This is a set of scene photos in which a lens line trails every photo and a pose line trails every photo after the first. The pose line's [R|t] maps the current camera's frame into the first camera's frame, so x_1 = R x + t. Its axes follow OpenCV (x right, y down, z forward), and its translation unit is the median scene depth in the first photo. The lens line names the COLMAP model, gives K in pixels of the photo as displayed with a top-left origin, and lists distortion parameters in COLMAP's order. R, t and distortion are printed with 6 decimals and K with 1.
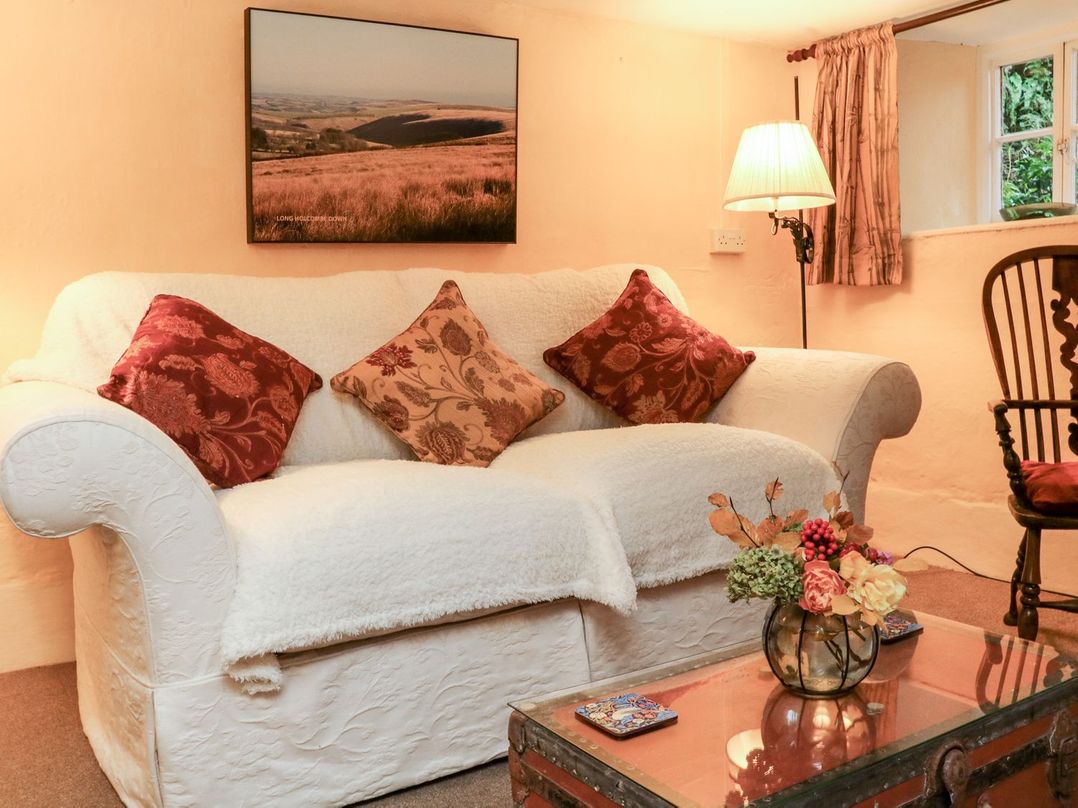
lens RADIAL K [[1001.2, 0, 539.0], [0, 1001.2, 404.0], [0, 0, 1]] dist [-0.176721, 0.151051]
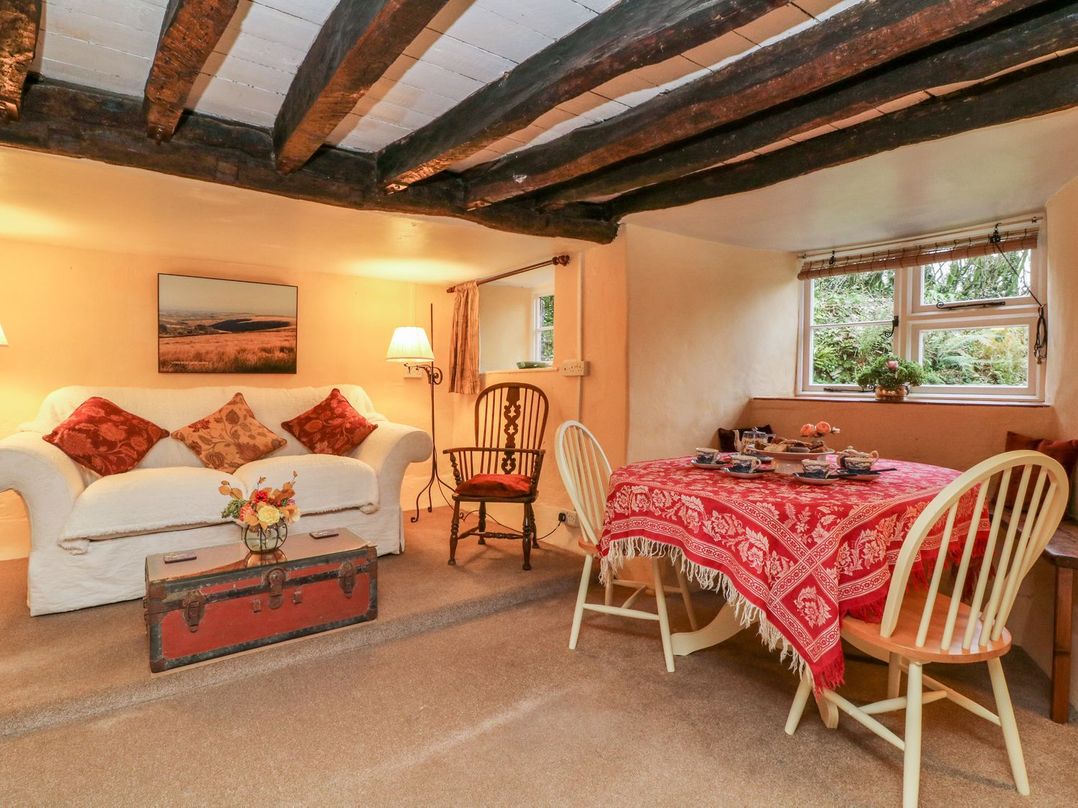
lens RADIAL K [[560.5, 0, 536.8], [0, 560.5, 391.7], [0, 0, 1]] dist [0.003094, -0.014922]
pose [[0.996835, 0.028751, 0.074111, 0.510991], [-0.022679, 0.996414, -0.081516, -0.030535], [-0.076189, 0.079577, 0.993913, -0.393261]]
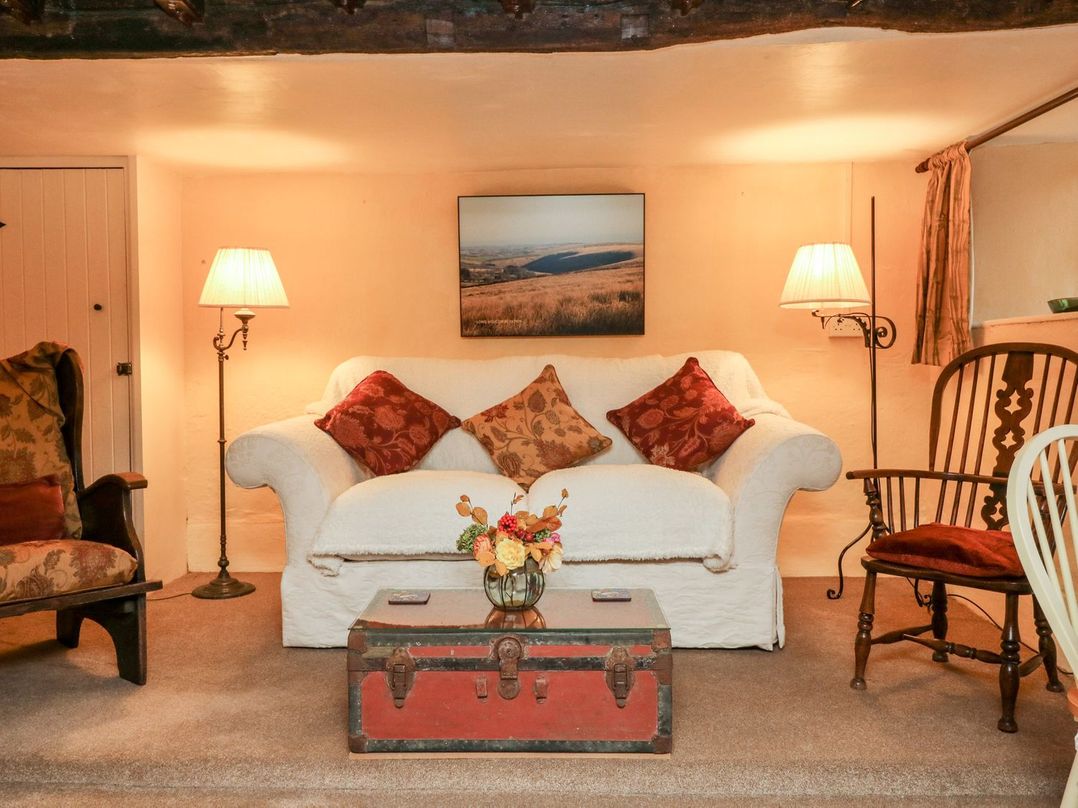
lens RADIAL K [[952.7, 0, 533.2], [0, 952.7, 390.1], [0, 0, 1]] dist [0.018166, -0.007024]
pose [[0.836949, 0.041717, -0.545689, 0.698982], [-0.064595, 0.997651, -0.022804, -0.044754], [0.543456, 0.054335, 0.837677, -0.285199]]
